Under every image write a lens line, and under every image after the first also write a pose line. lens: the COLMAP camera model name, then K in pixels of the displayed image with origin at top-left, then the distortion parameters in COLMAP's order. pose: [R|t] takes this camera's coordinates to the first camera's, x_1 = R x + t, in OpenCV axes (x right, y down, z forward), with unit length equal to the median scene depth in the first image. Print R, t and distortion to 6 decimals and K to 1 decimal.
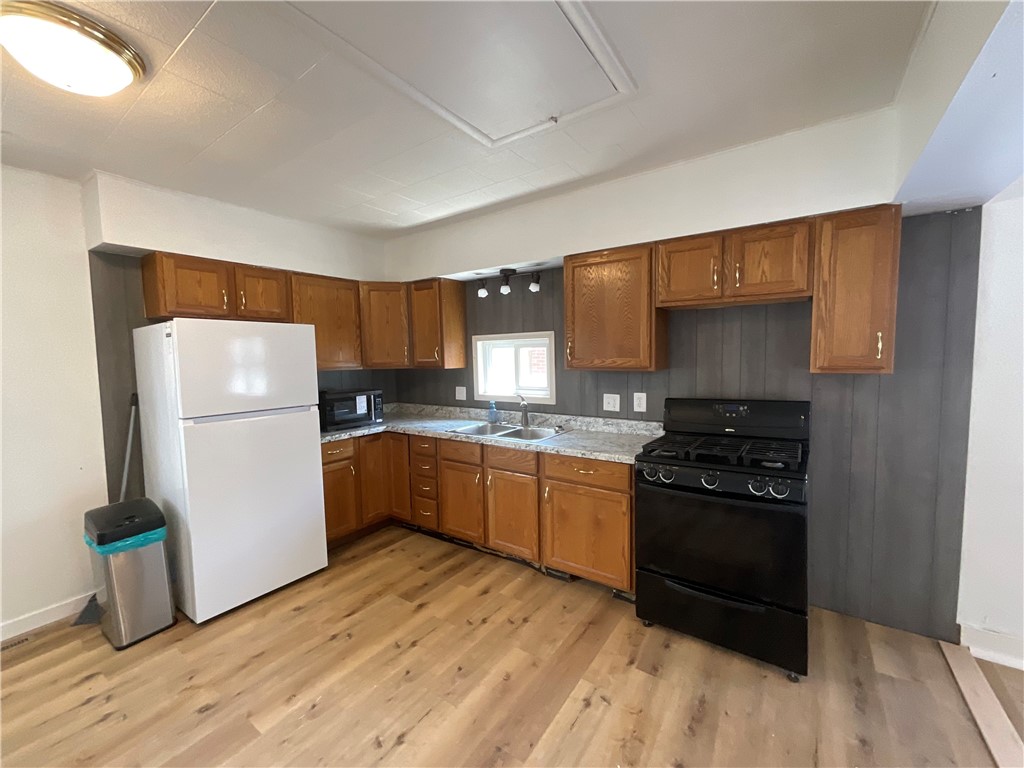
lens RADIAL K [[410.6, 0, 517.1], [0, 410.6, 386.2], [0, 0, 1]] dist [0.000216, -0.001662]
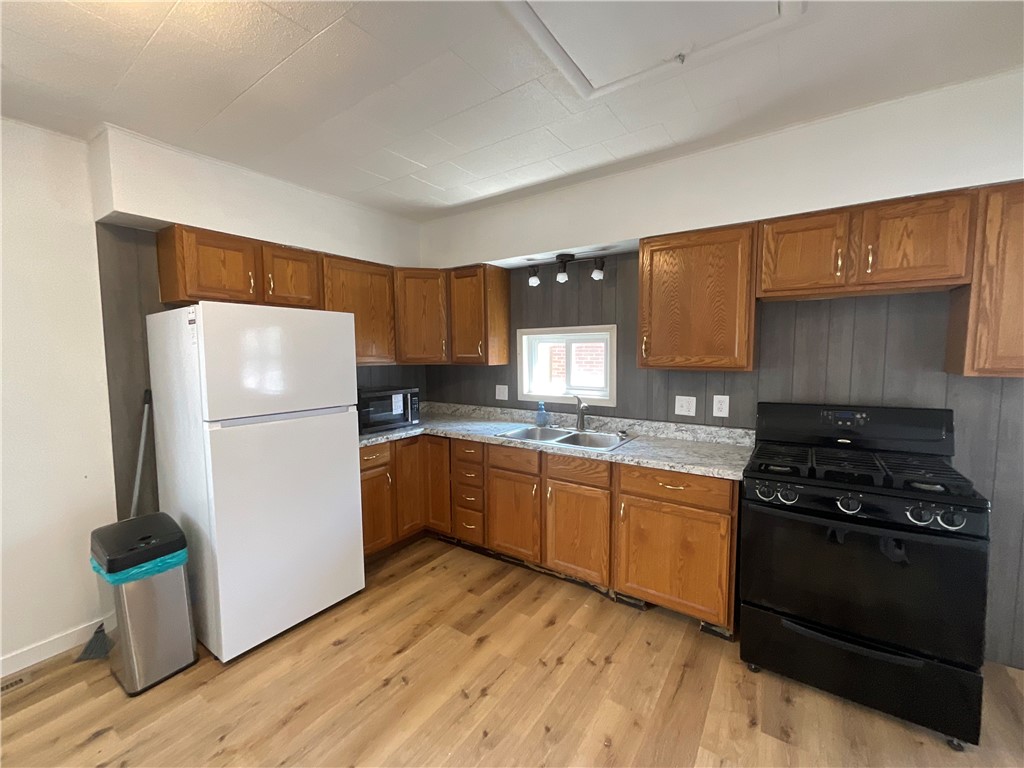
lens RADIAL K [[410.6, 0, 517.2], [0, 410.6, 386.2], [0, 0, 1]] dist [0.000216, -0.001662]
pose [[0.999922, 0.011868, 0.003848, -0.166255], [-0.011898, 0.999899, 0.007766, -0.006427], [-0.003756, -0.007811, 0.999962, 0.139829]]
